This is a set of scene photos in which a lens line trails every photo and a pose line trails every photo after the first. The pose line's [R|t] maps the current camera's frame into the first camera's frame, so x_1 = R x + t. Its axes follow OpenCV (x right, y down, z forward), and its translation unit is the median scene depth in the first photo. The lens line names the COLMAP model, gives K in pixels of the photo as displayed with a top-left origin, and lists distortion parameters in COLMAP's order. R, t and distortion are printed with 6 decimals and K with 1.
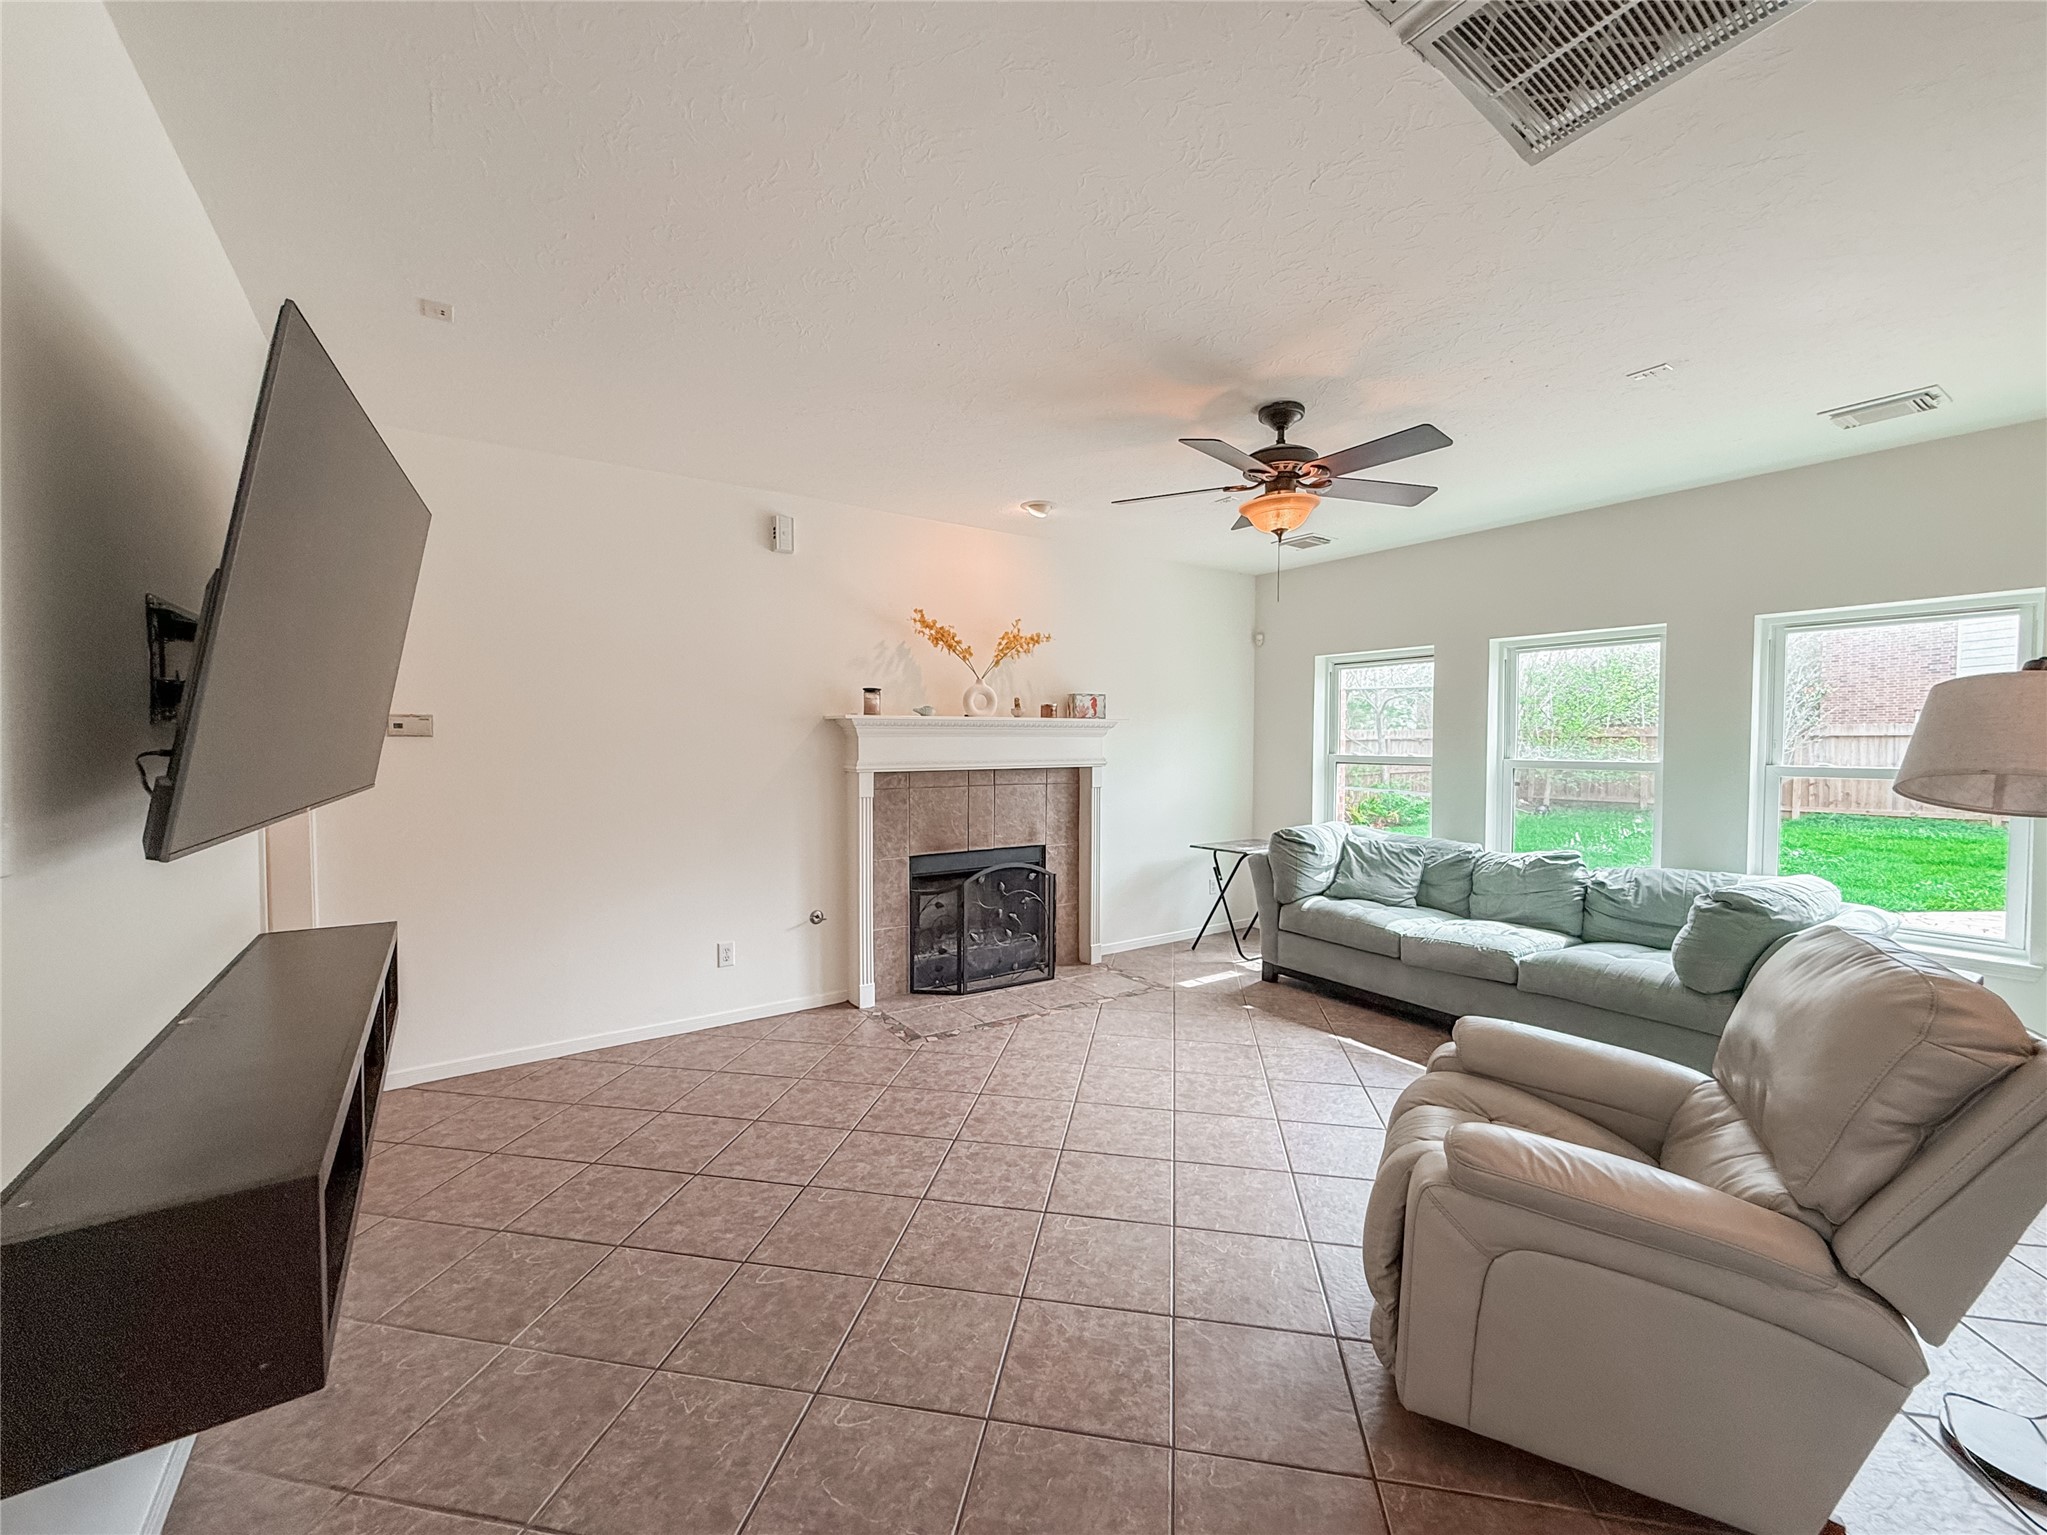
lens RADIAL K [[823.1, 0, 1023.5], [0, 823.1, 767.5], [0, 0, 1]] dist [0.000795, 0.000380]
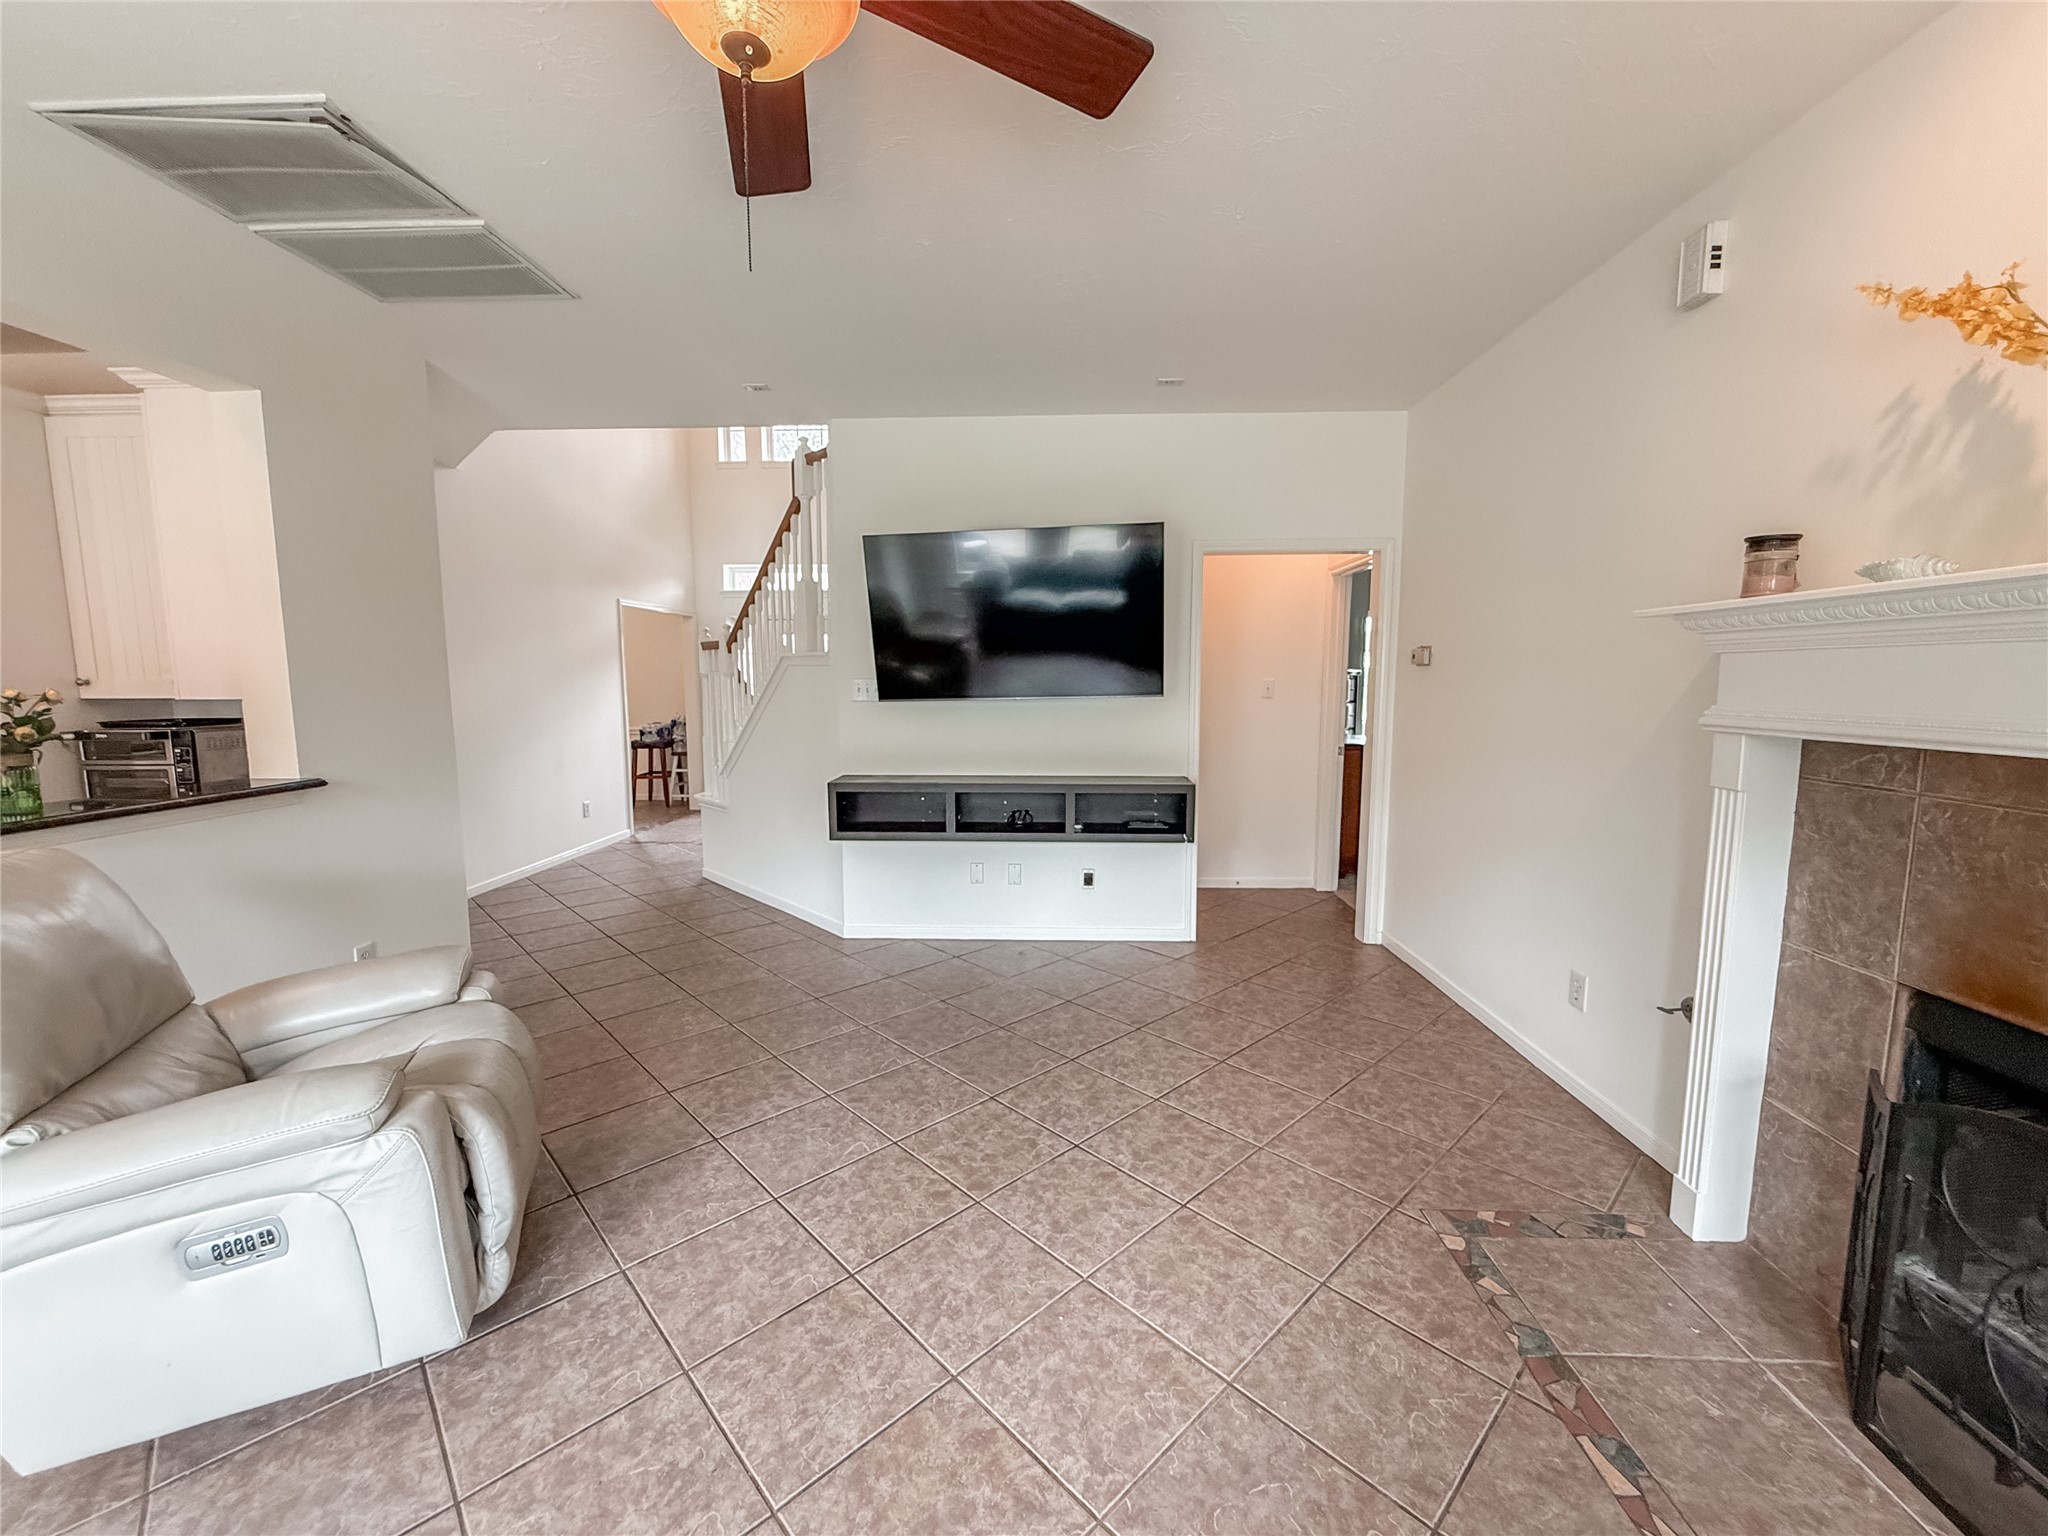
lens RADIAL K [[823.5, 0, 1024.0], [0, 823.5, 768.0], [0, 0, 1]] dist [0.000795, 0.000380]
pose [[-0.594092, 0.086008, -0.799785, 0.434677], [-0.030294, 0.991170, 0.129092, -0.023735], [0.803826, 0.100921, -0.586241, 1.051070]]
